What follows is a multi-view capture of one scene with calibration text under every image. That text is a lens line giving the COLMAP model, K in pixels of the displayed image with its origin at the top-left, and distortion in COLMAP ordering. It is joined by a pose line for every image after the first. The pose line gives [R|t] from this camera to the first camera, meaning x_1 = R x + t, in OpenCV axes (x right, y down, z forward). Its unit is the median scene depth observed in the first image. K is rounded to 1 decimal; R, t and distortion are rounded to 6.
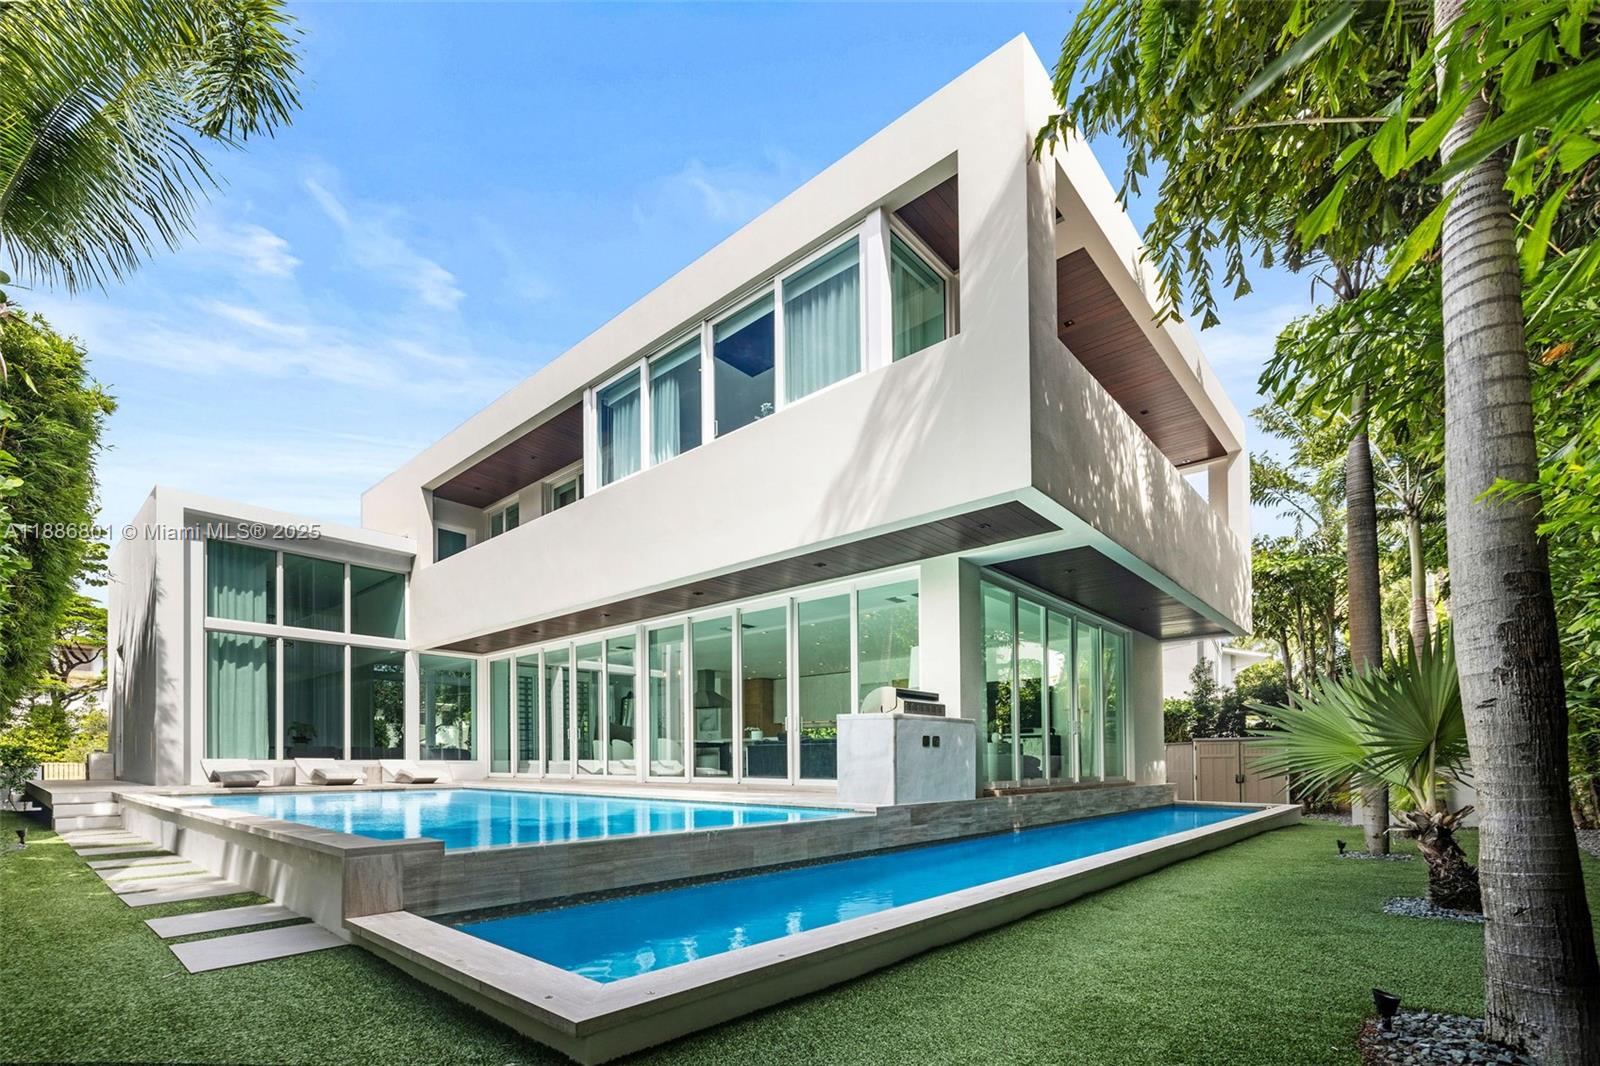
lens RADIAL K [[689.3, 0, 800.0], [0, 689.3, 533.0], [0, 0, 1]] dist [-0.052567, 0.000177]
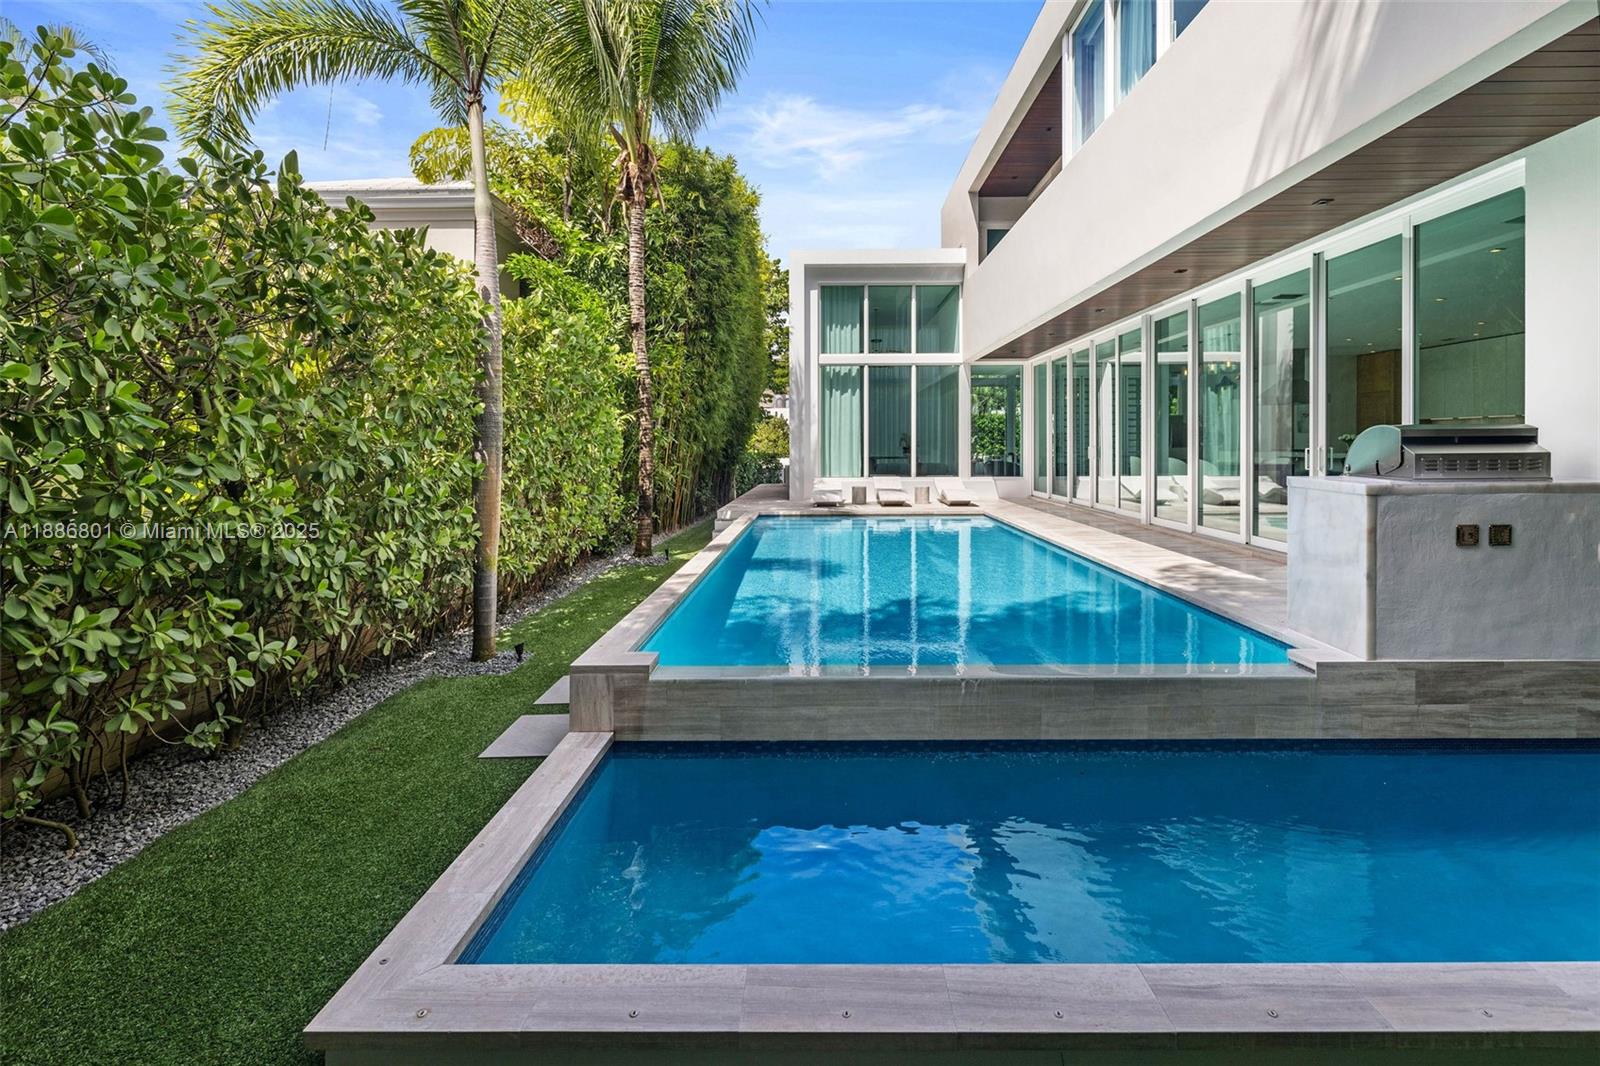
lens RADIAL K [[743.0, 0, 803.5], [0, 743.0, 287.6], [0, 0, 1]] dist [-0.015899, 0.000881]
pose [[0.647796, -0.174475, -0.741565, 0.299953], [0.267418, 0.963556, 0.006899, -0.015860], [0.713336, -0.202777, 0.670846, 0.303805]]
